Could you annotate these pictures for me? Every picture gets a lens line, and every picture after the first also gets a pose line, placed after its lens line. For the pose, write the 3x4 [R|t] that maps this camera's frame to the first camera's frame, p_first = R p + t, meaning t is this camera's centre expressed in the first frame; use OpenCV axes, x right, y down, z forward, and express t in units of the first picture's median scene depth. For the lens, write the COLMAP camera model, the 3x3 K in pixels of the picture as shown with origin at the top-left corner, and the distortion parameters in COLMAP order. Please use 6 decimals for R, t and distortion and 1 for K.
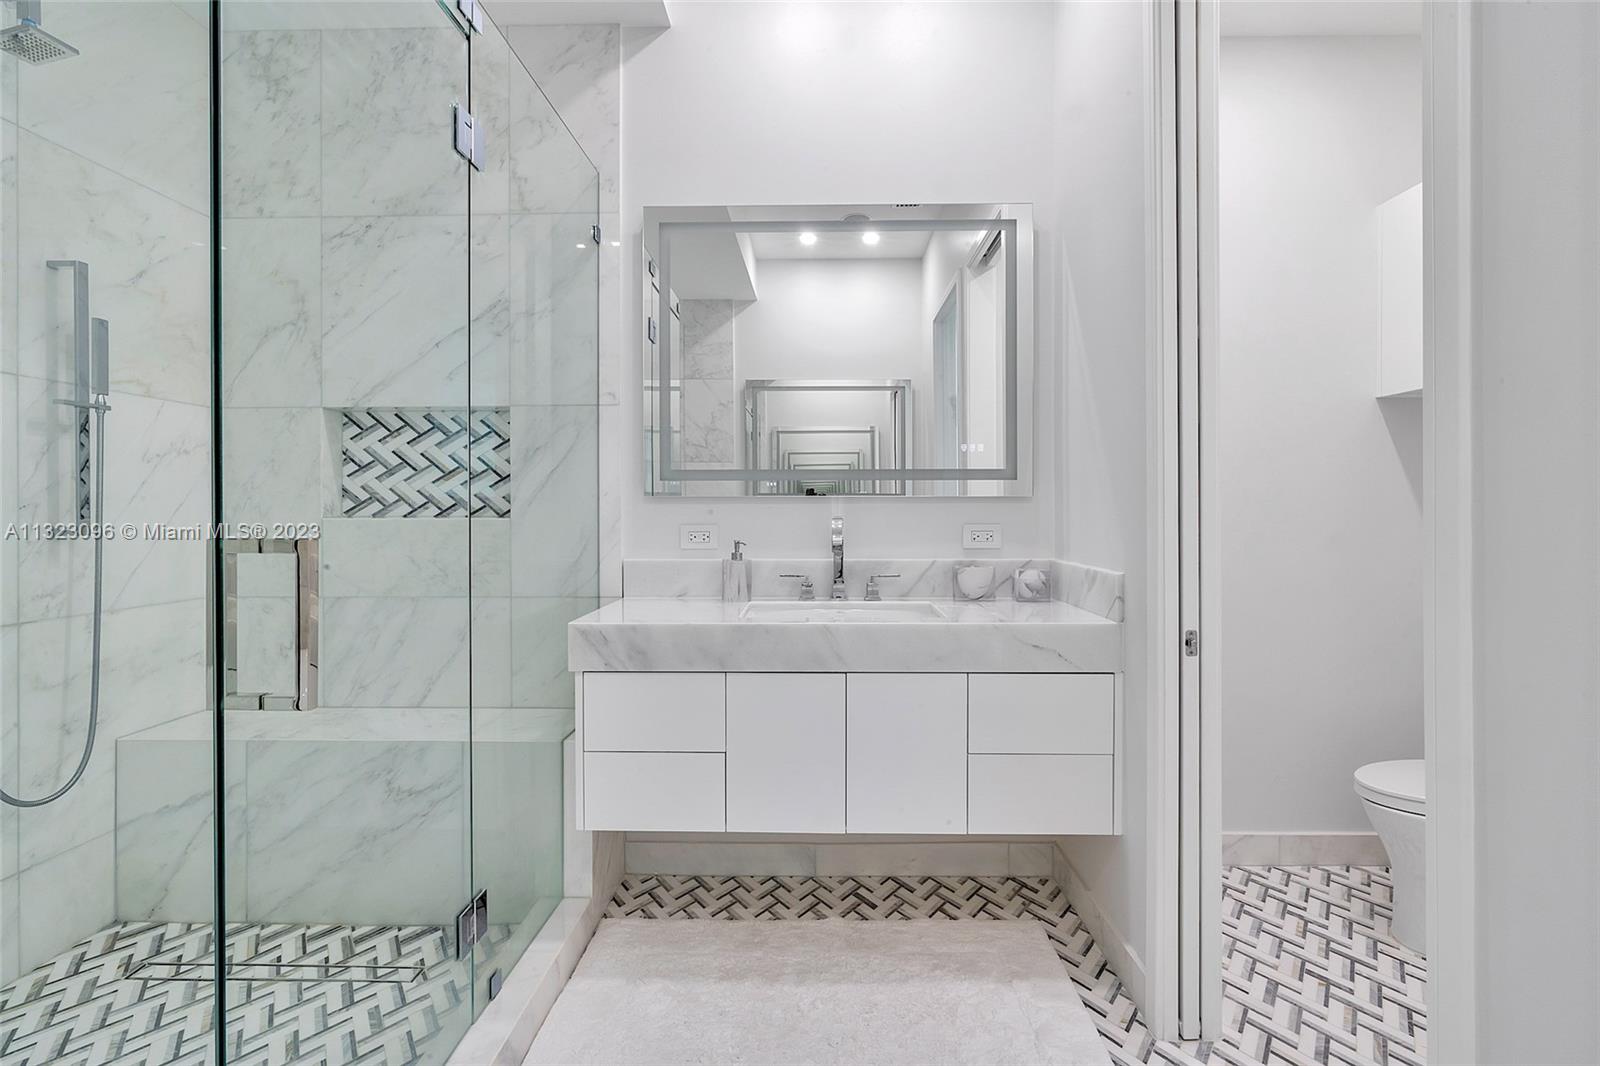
lens RADIAL K [[786.9, 0, 802.2], [0, 786.9, 512.1], [0, 0, 1]] dist [-0.020550, 0.015632]
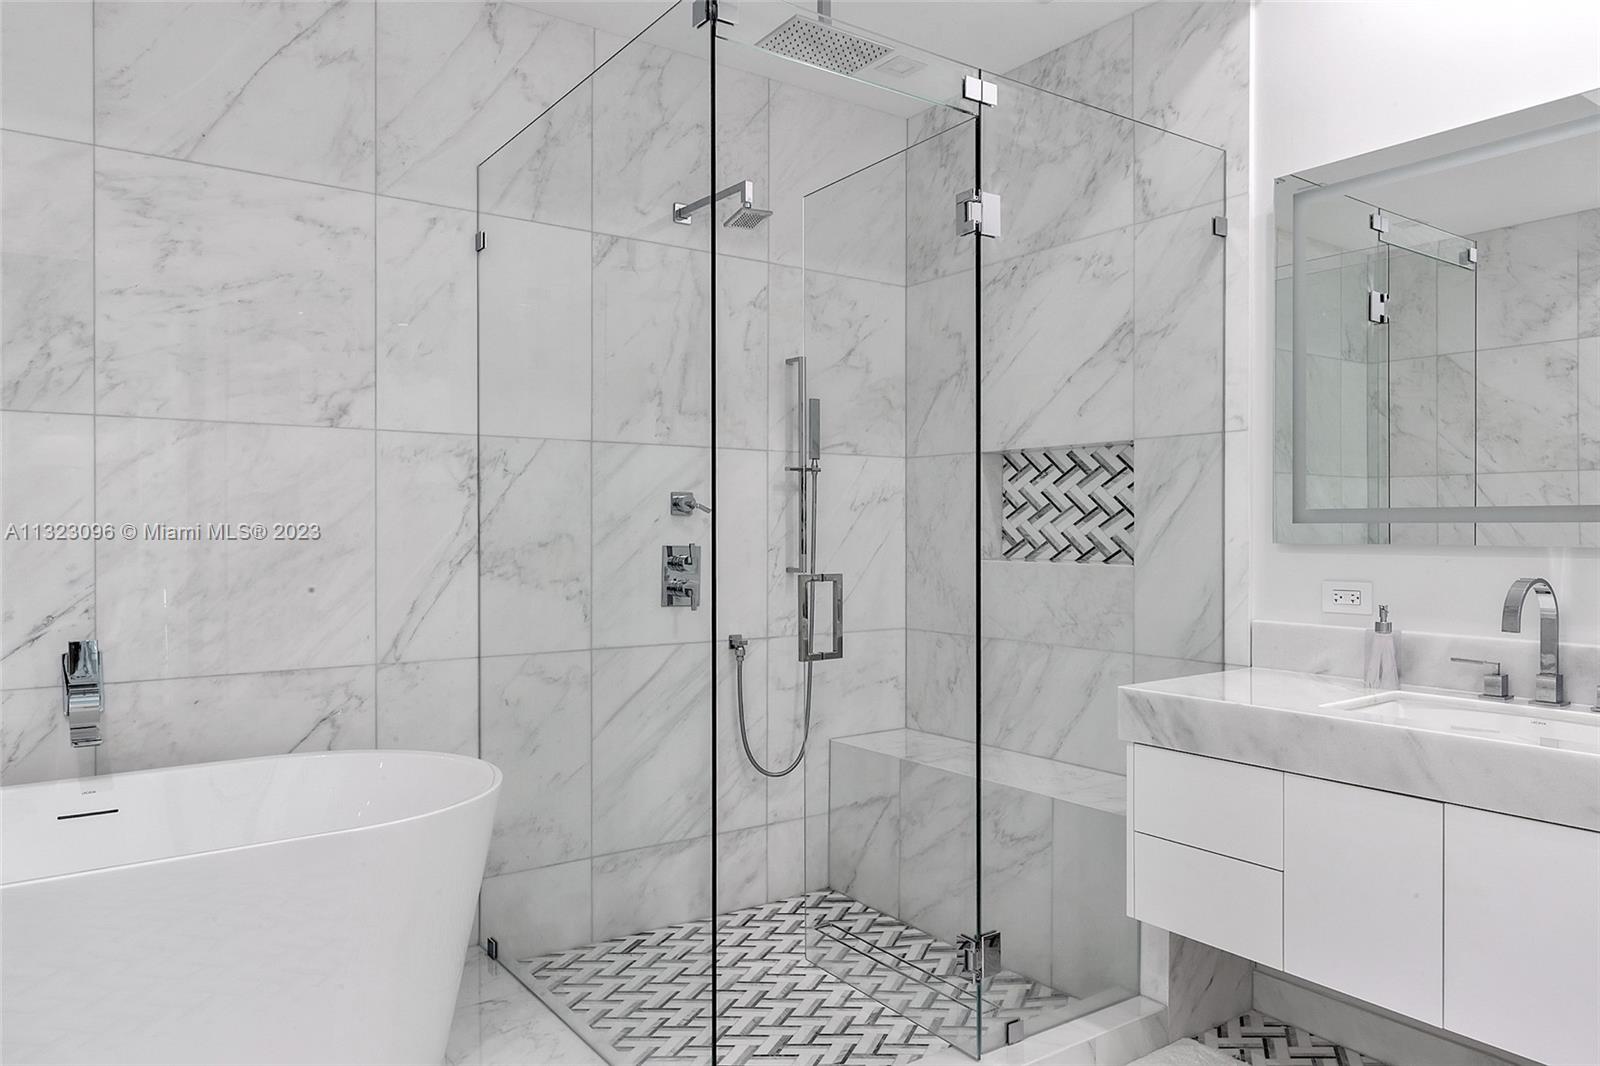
lens RADIAL K [[1070.5, 0, 800.0], [0, 1070.5, 533.0], [0, 0, 1]] dist [0.003727, -0.000689]
pose [[0.605341, 0.004556, -0.795953, 0.385699], [-0.002874, 0.999990, 0.003538, -0.033873], [0.795961, 0.000146, 0.605348, -0.043279]]
